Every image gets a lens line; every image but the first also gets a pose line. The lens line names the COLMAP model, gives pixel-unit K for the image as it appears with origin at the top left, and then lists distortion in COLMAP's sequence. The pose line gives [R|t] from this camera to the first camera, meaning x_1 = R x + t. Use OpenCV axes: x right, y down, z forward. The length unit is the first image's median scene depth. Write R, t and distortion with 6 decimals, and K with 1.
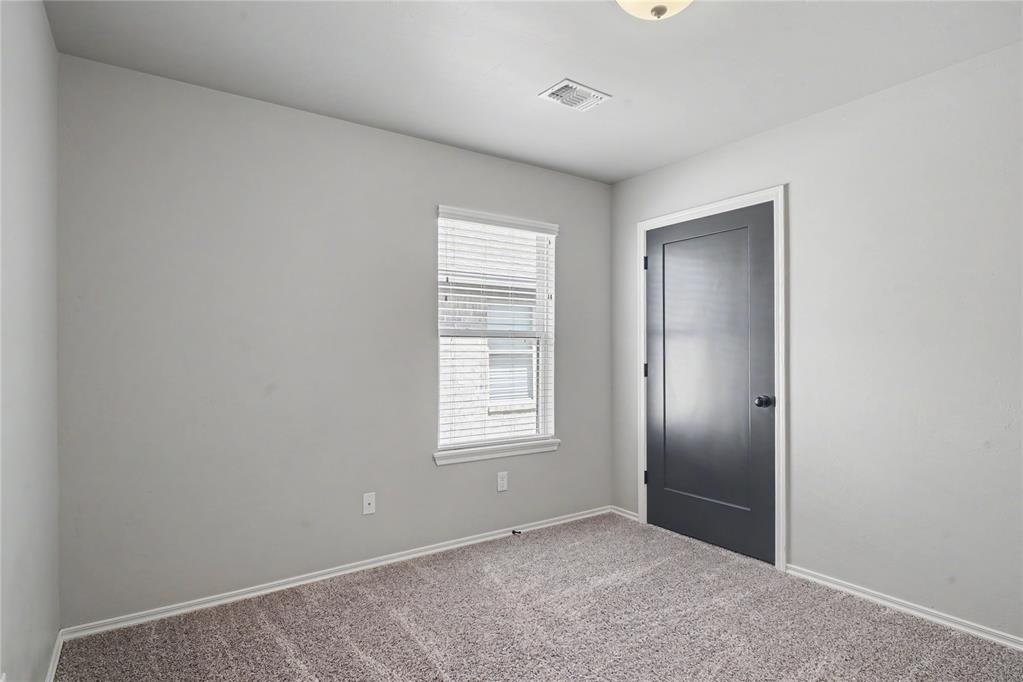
lens RADIAL K [[538.4, 0, 511.5], [0, 538.4, 341.0], [0, 0, 1]] dist [-0.000776, -0.000374]
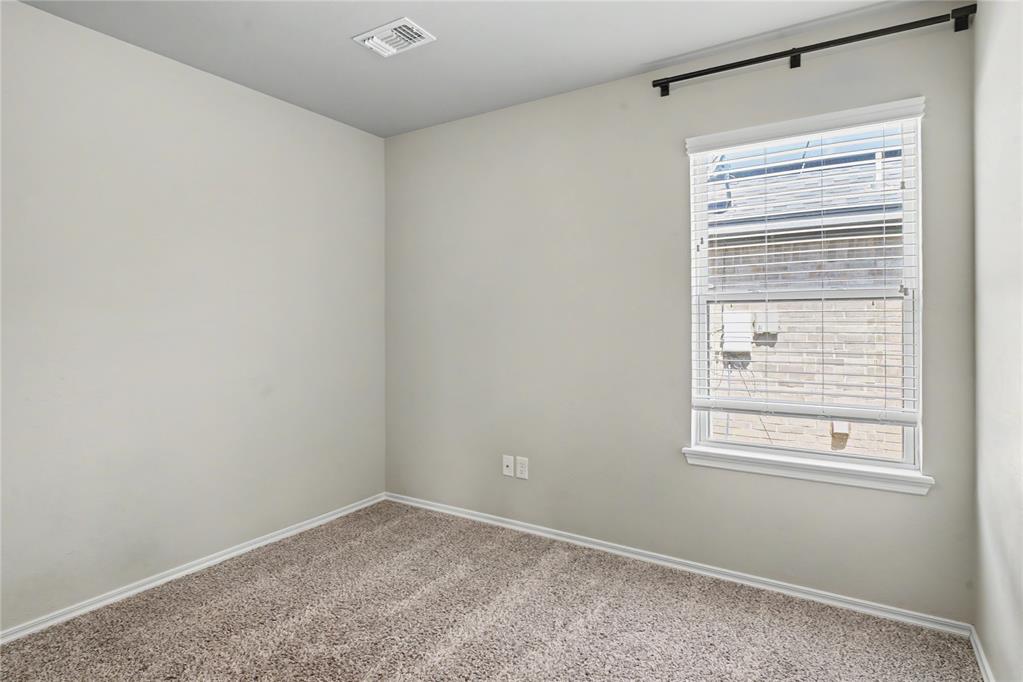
lens RADIAL K [[553.8, 0, 499.4], [0, 553.8, 327.1], [0, 0, 1]] dist [0.001763, 0.000625]
pose [[0.384777, 0.004136, -0.923000, 0.522847], [0.009990, 0.999913, 0.008646, 0.017674], [0.922955, -0.012547, 0.384702, 0.419671]]
